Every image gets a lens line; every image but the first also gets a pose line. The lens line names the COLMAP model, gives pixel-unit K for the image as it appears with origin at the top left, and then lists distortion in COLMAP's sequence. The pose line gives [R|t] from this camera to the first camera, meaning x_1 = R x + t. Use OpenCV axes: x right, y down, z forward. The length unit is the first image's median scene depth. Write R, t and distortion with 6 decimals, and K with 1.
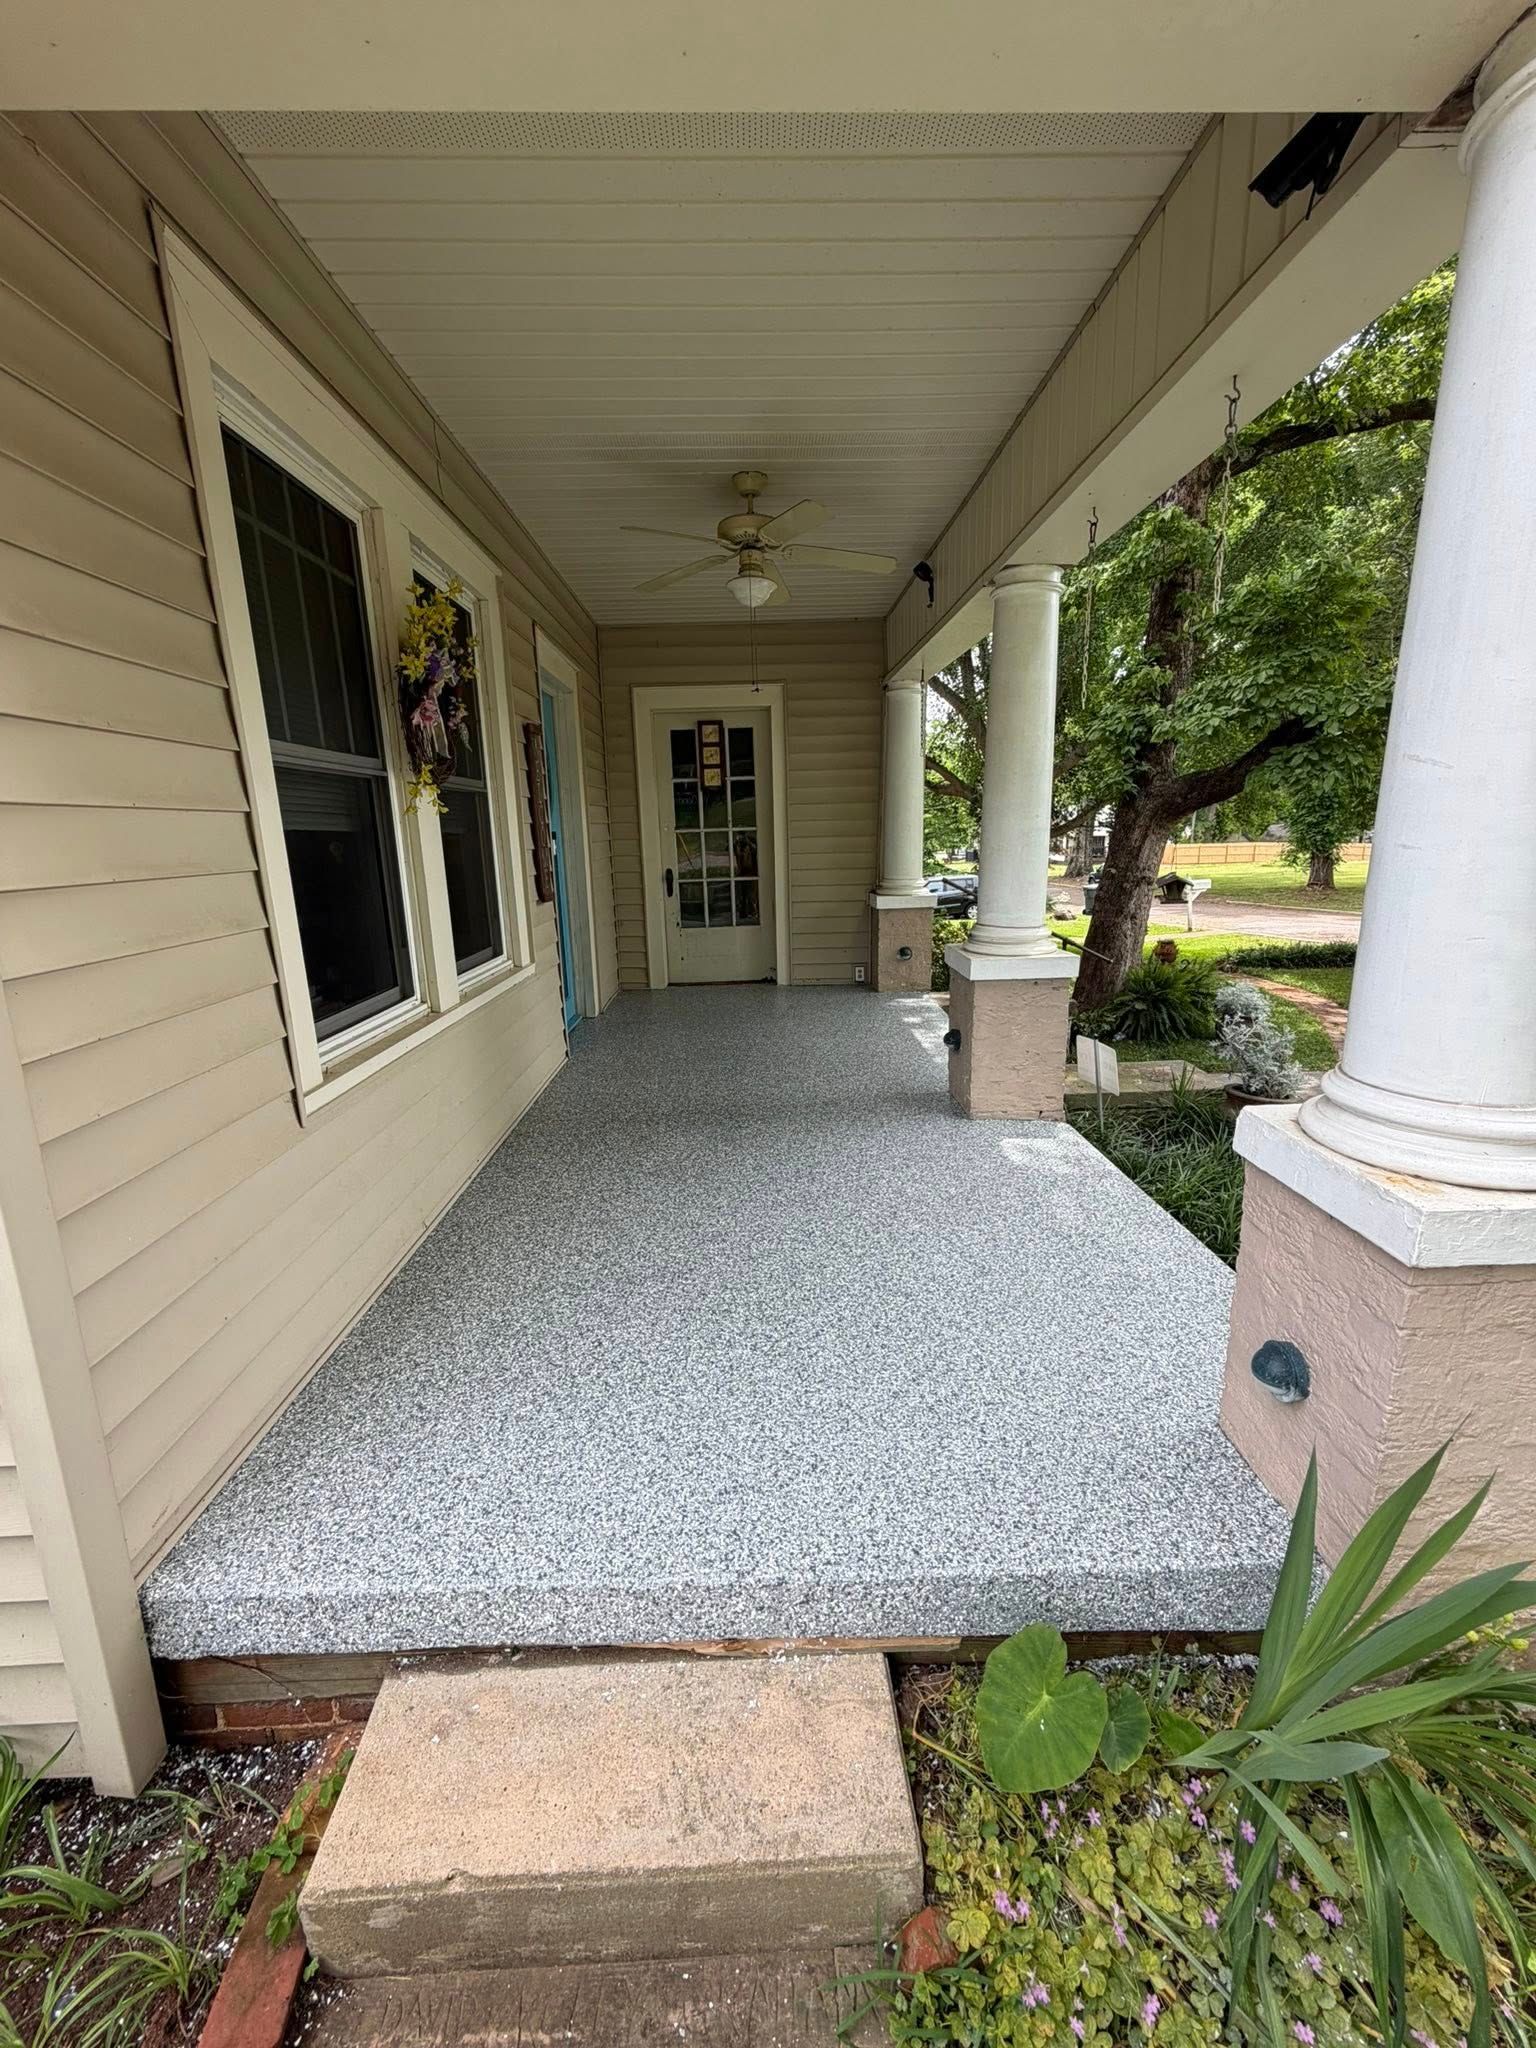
lens RADIAL K [[828.8, 0, 772.5], [0, 828.8, 1021.2], [0, 0, 1]] dist [0.000916, -0.000111]
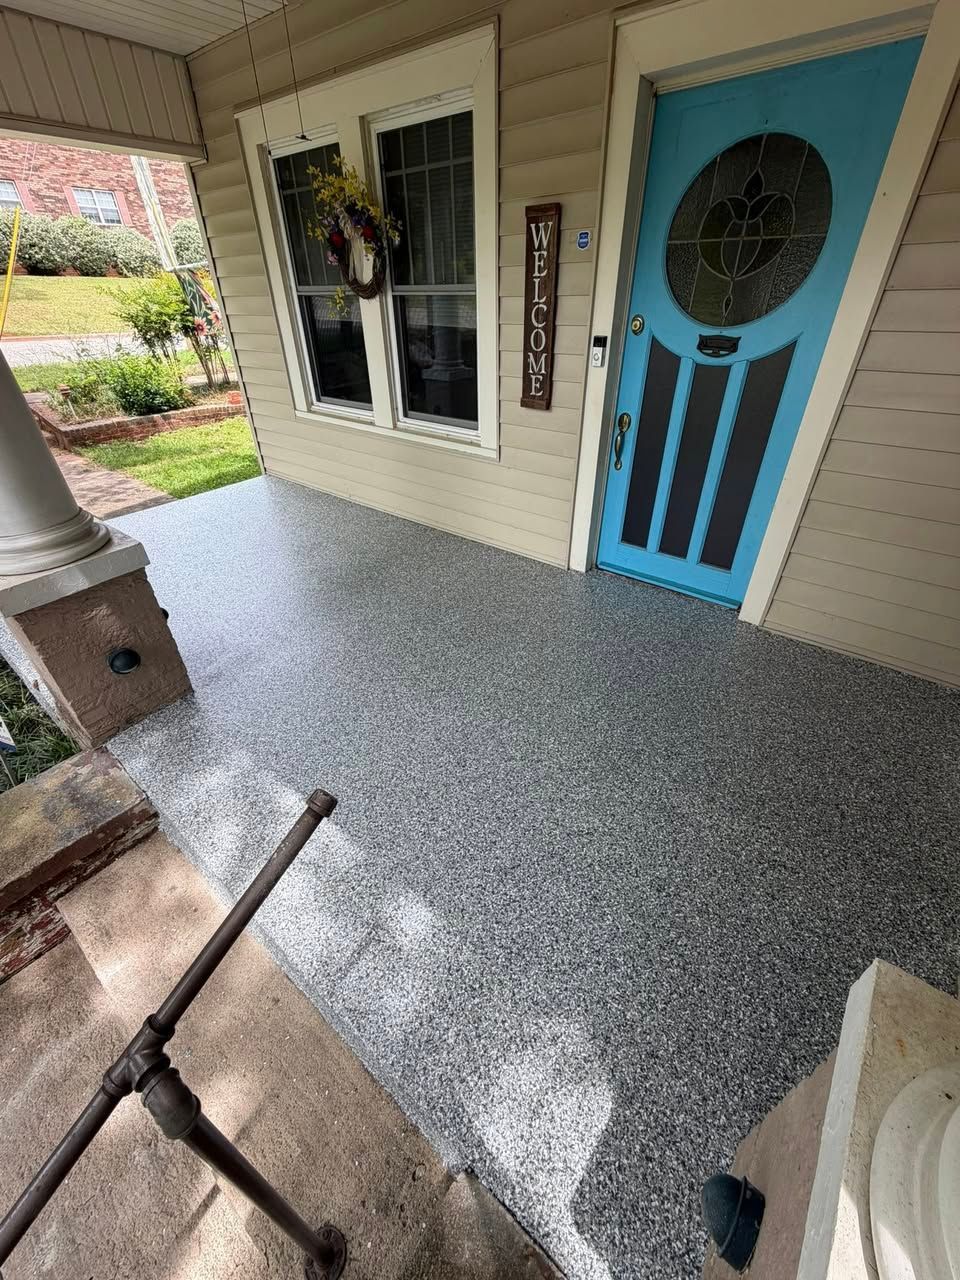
lens RADIAL K [[518.0, 0, 479.8], [0, 518.0, 641.4], [0, 0, 1]] dist [0.000916, -0.000111]
pose [[-0.643563, 0.457809, -0.613382, 0.676103], [-0.141871, 0.716157, 0.683368, -0.774352], [0.752129, 0.526812, -0.395942, 2.840014]]
